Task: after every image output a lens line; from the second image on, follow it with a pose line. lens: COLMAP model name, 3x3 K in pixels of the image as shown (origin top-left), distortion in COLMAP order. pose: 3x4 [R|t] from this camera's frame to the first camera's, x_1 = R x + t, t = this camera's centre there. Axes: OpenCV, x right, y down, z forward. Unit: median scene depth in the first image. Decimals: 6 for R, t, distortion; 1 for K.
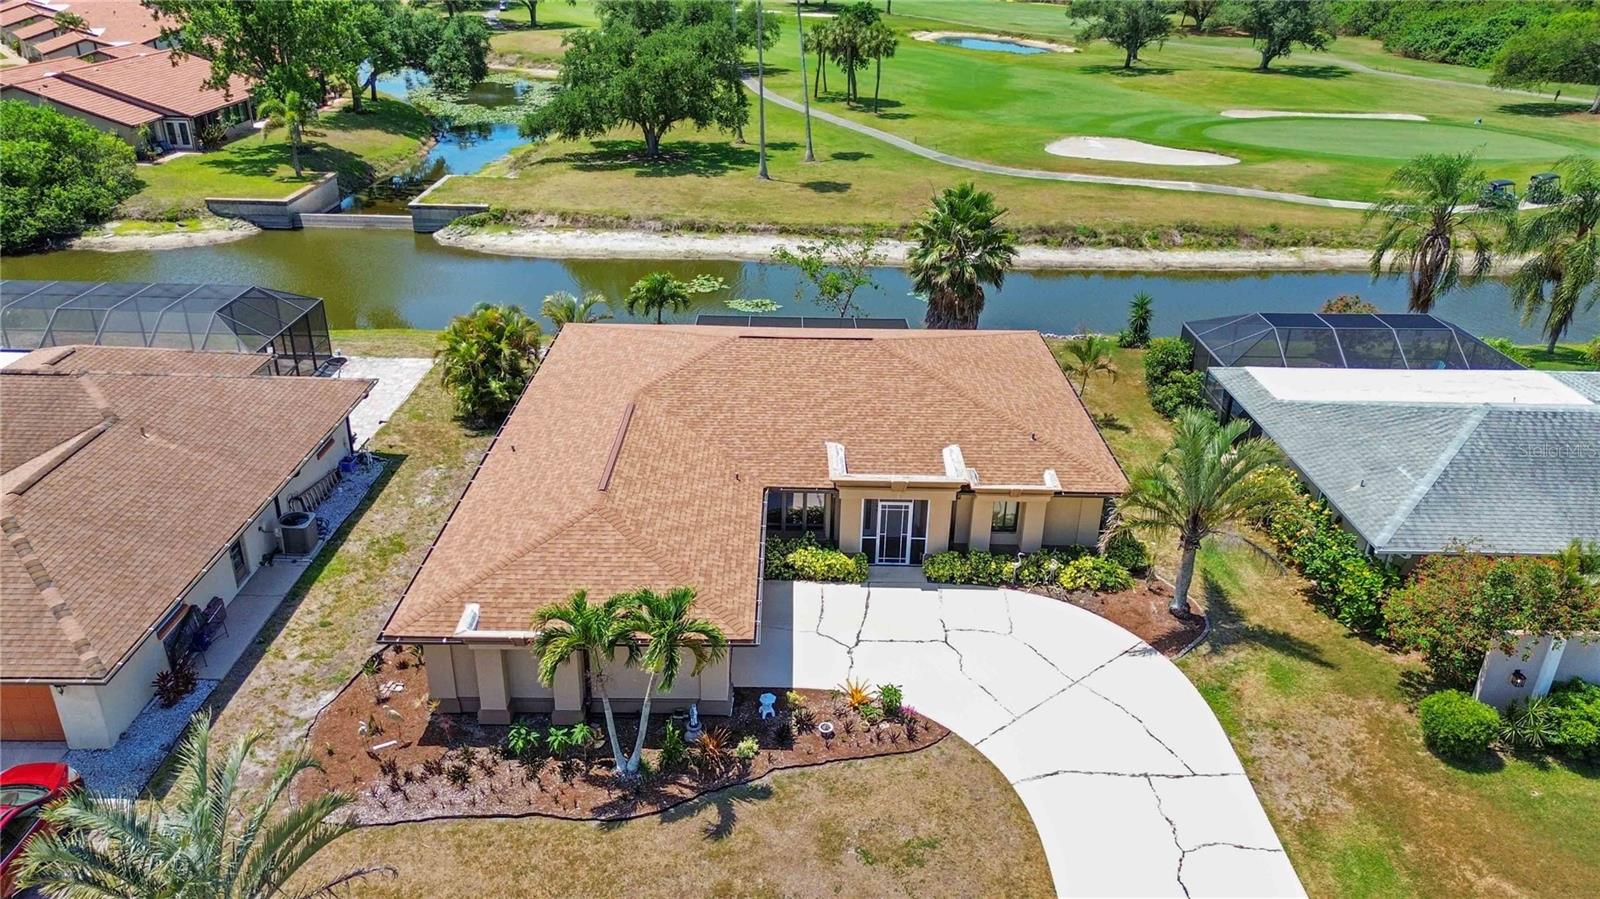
lens RADIAL K [[1135.0, 0, 800.2], [0, 1135.0, 444.6], [0, 0, 1]] dist [0.066844, -0.061881]
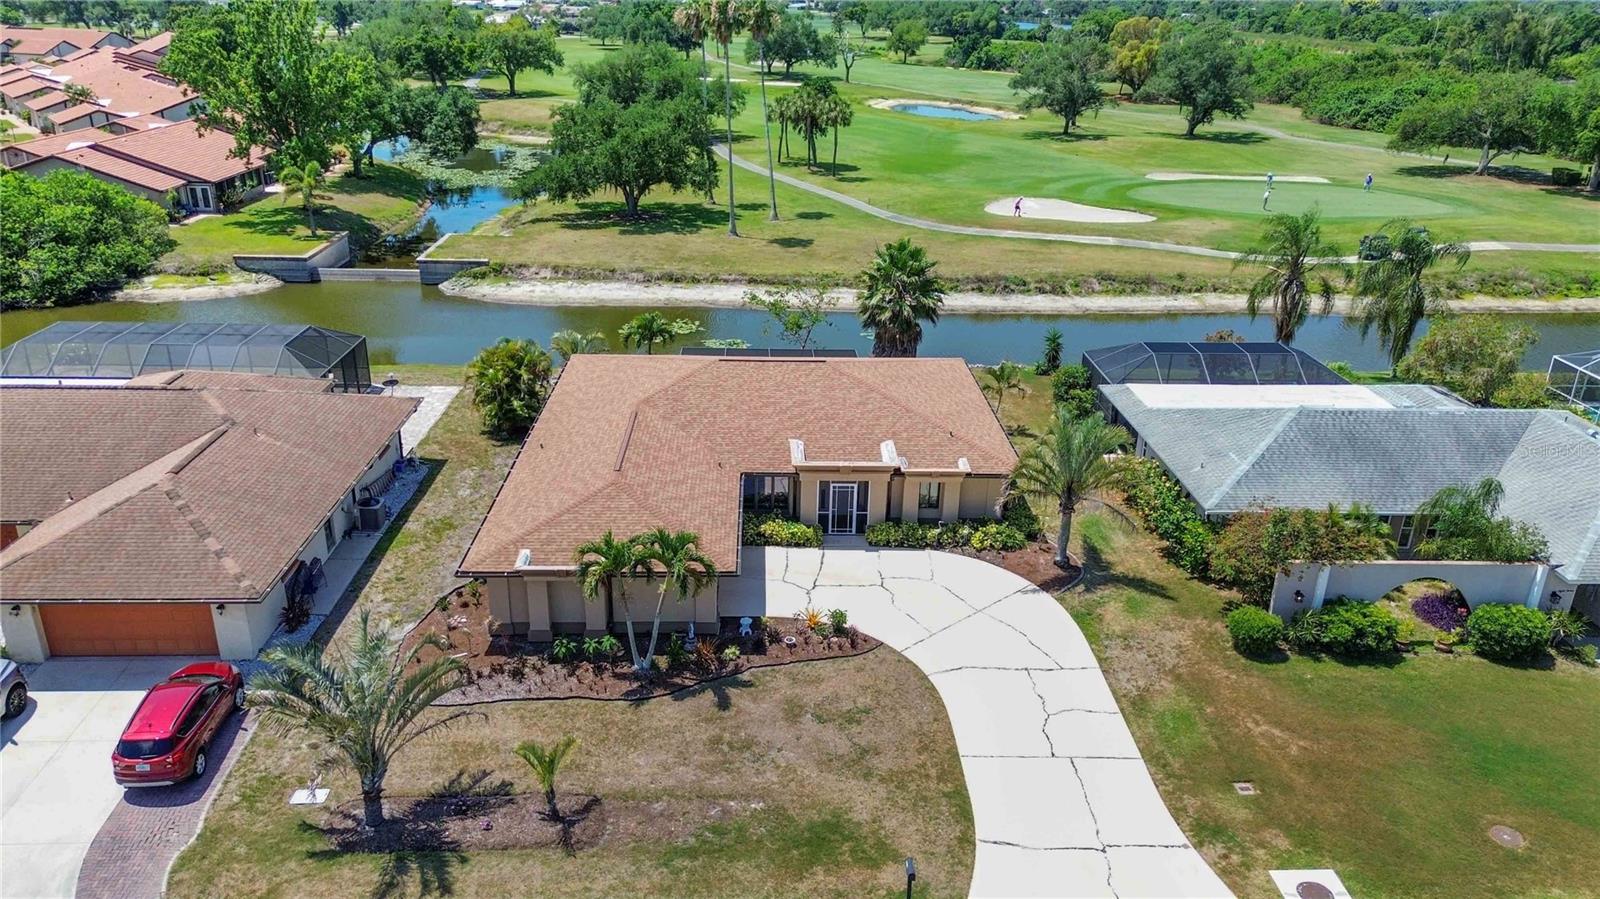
lens RADIAL K [[1132.4, 0, 799.9], [0, 1132.4, 445.0], [0, 0, 1]] dist [0.074120, -0.074067]
pose [[0.999545, -0.009485, 0.028631, -0.001273], [0.010844, 0.998803, -0.047687, 0.064108], [-0.028145, 0.047976, 0.998452, -0.262462]]
